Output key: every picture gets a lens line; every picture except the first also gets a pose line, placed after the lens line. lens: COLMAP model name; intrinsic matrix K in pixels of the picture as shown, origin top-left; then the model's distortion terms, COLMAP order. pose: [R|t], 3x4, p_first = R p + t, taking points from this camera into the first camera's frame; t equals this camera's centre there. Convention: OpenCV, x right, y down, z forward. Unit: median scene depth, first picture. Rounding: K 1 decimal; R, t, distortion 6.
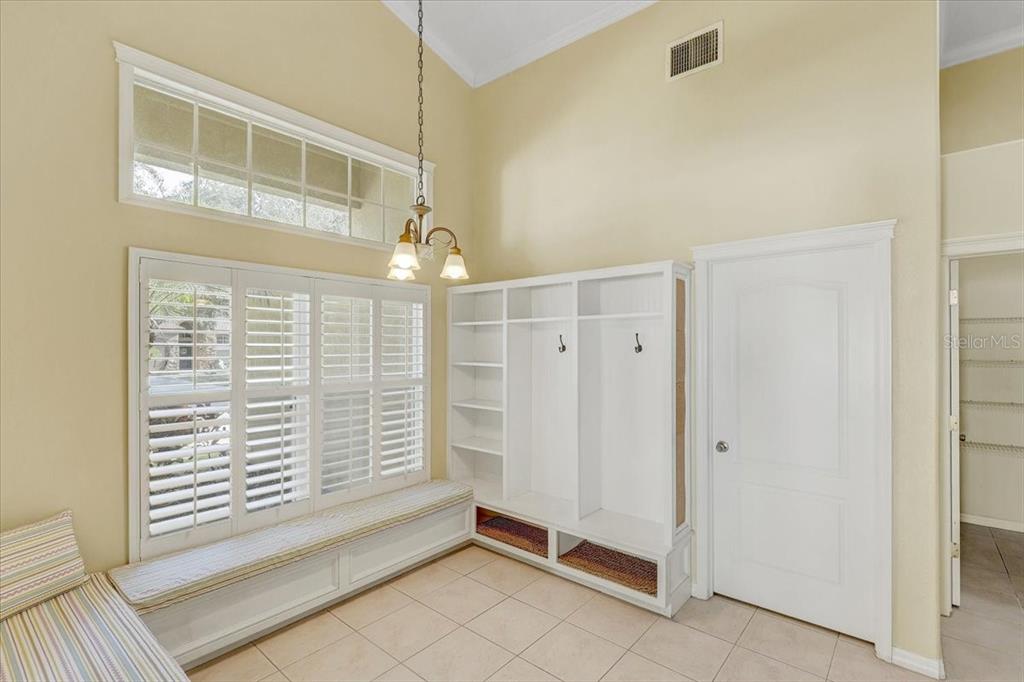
lens RADIAL K [[480.5, 0, 515.2], [0, 480.5, 340.4], [0, 0, 1]] dist [-0.001132, 0.000008]
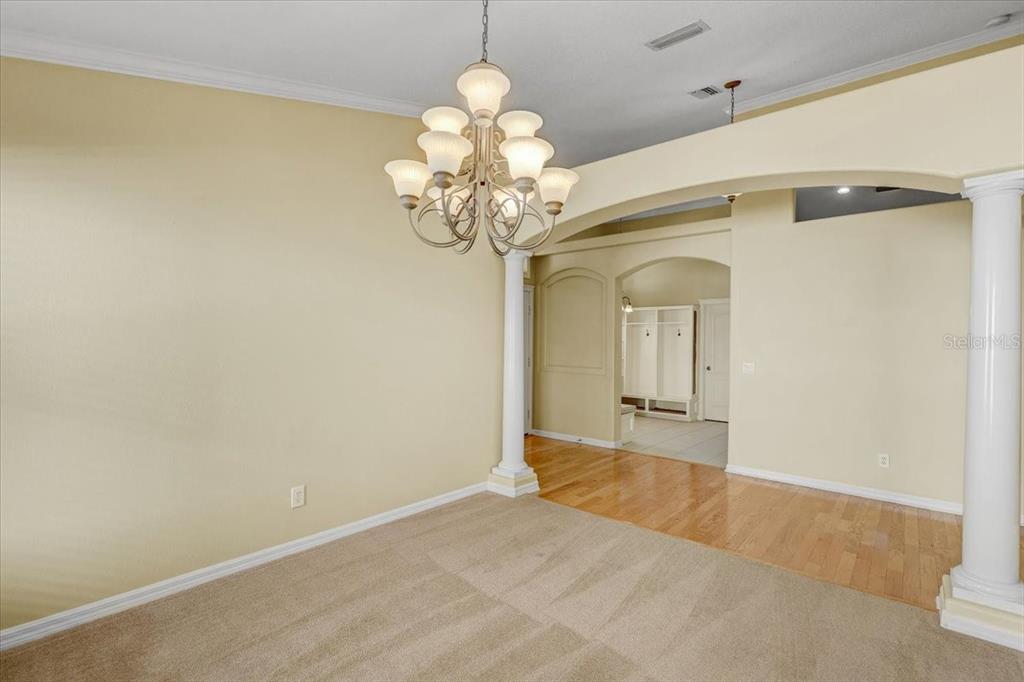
lens RADIAL K [[480.5, 0, 509.7], [0, 480.5, 342.3], [0, 0, 1]] dist [-0.001132, 0.000008]
pose [[0.999767, 0.011093, -0.018537, -0.718964], [-0.010923, 0.999898, 0.009216, 0.050541], [0.018638, -0.009011, 0.999786, -1.921647]]
